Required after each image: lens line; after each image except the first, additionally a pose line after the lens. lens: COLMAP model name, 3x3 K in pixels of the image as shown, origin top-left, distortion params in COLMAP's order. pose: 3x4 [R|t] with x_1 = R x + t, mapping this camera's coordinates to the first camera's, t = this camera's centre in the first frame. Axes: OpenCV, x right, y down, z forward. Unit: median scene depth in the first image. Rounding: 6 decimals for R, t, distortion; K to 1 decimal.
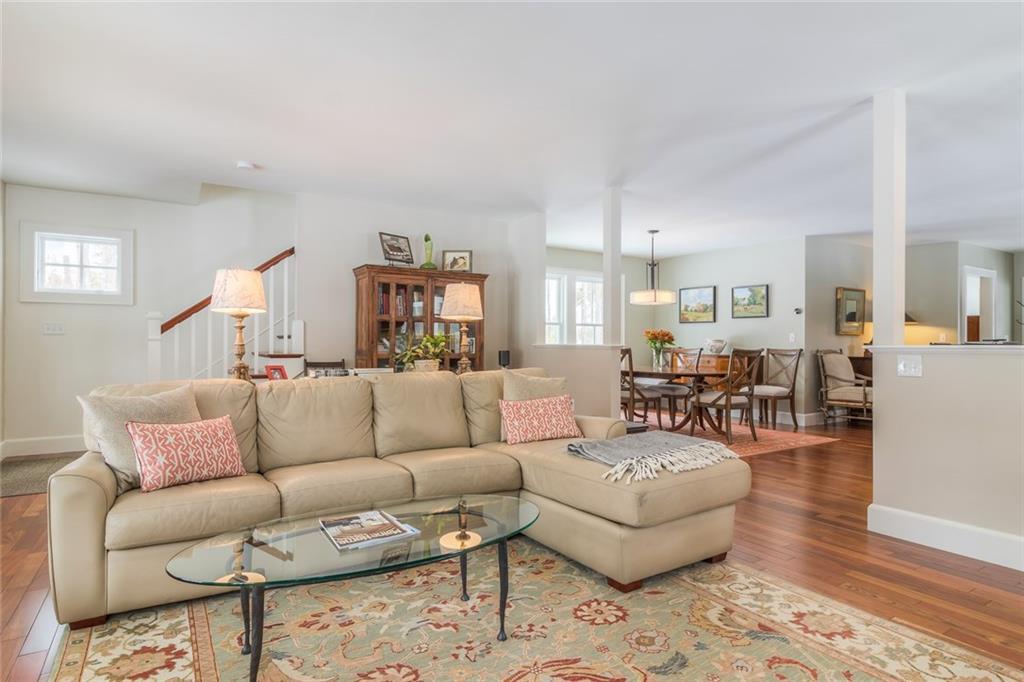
lens RADIAL K [[544.9, 0, 509.5], [0, 544.9, 343.5], [0, 0, 1]] dist [0.001597, -0.000043]
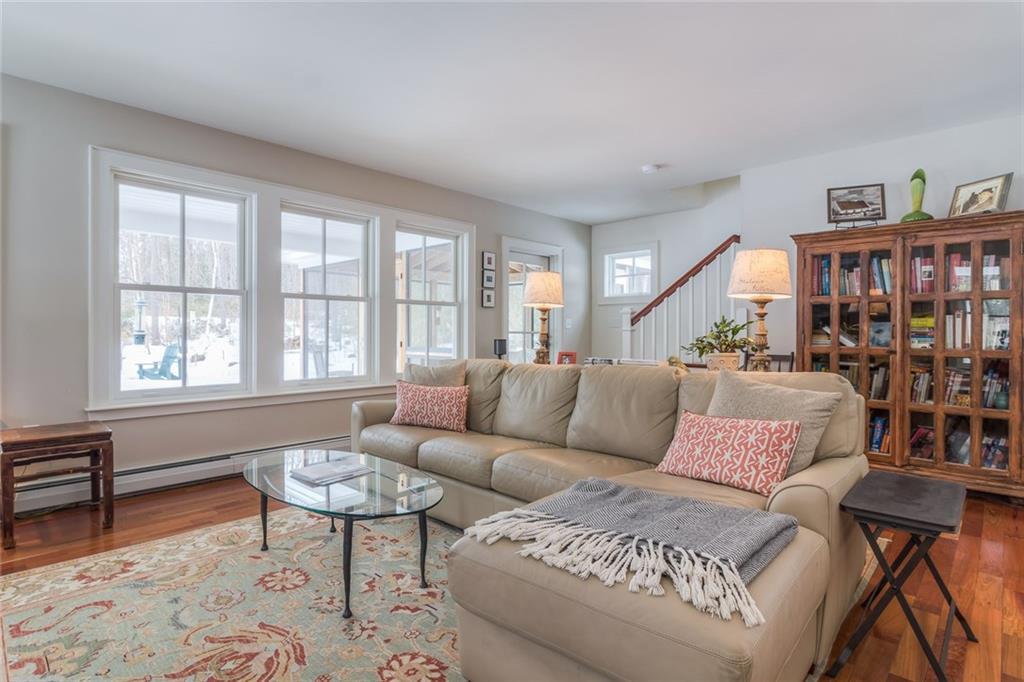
lens RADIAL K [[528.1, 0, 509.7], [0, 528.1, 336.5], [0, 0, 1]] dist [-0.001639, -0.001032]
pose [[0.253408, 0.003363, -0.967354, 0.377018], [-0.001529, 0.999994, 0.003076, 0.002987], [0.967358, 0.000699, 0.253412, 0.381848]]
